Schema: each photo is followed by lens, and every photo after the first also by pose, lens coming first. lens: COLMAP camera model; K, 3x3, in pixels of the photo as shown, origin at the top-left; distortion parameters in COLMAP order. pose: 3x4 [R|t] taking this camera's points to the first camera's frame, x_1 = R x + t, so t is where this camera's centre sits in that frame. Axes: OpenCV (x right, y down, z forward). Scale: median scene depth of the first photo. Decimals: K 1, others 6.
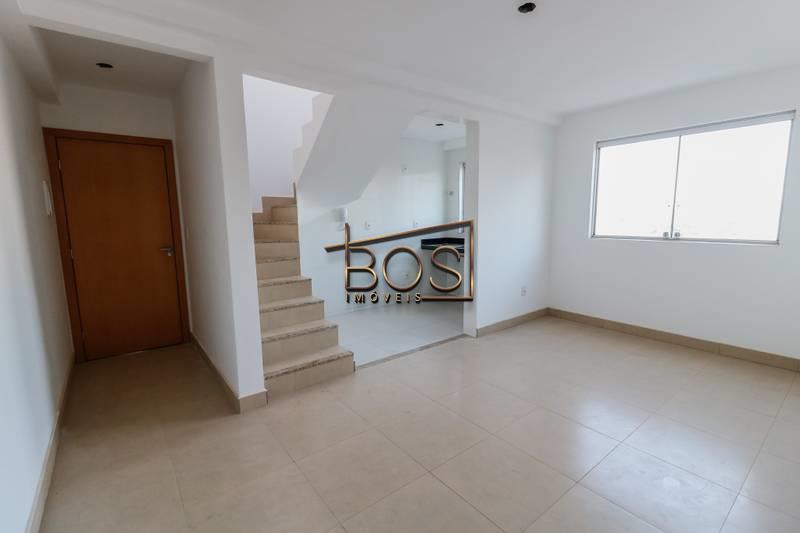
lens RADIAL K [[362.3, 0, 402.9], [0, 362.3, 268.1], [0, 0, 1]] dist [0.018123, -0.000082]
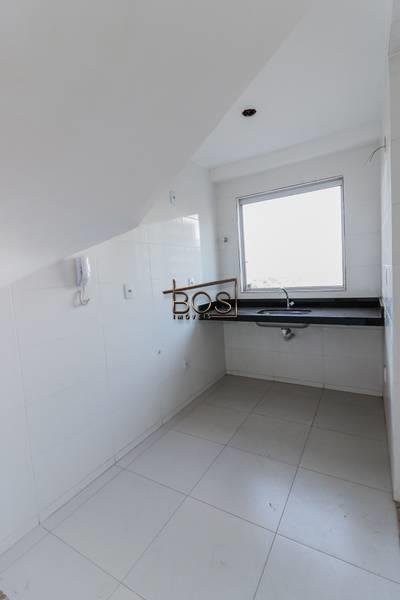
lens RADIAL K [[271.7, 0, 197.6], [0, 271.7, 299.5], [0, 0, 1]] dist [0.018123, -0.000082]
pose [[0.937447, -0.084330, 0.337761, -0.133872], [0.107309, 0.992972, -0.049915, -0.071687], [-0.331178, 0.083037, 0.939908, 0.569879]]
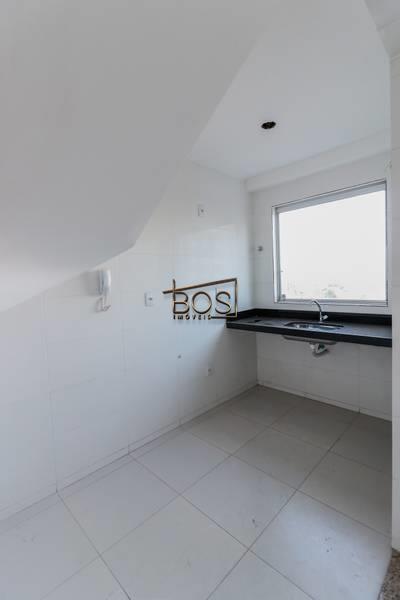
lens RADIAL K [[271.7, 0, 197.7], [0, 271.7, 299.9], [0, 0, 1]] dist [0.018123, -0.000082]
pose [[0.993528, -0.042545, 0.105317, -0.062455], [0.050926, 0.995635, -0.078216, -0.074984], [-0.101529, 0.083073, 0.991358, 0.534175]]
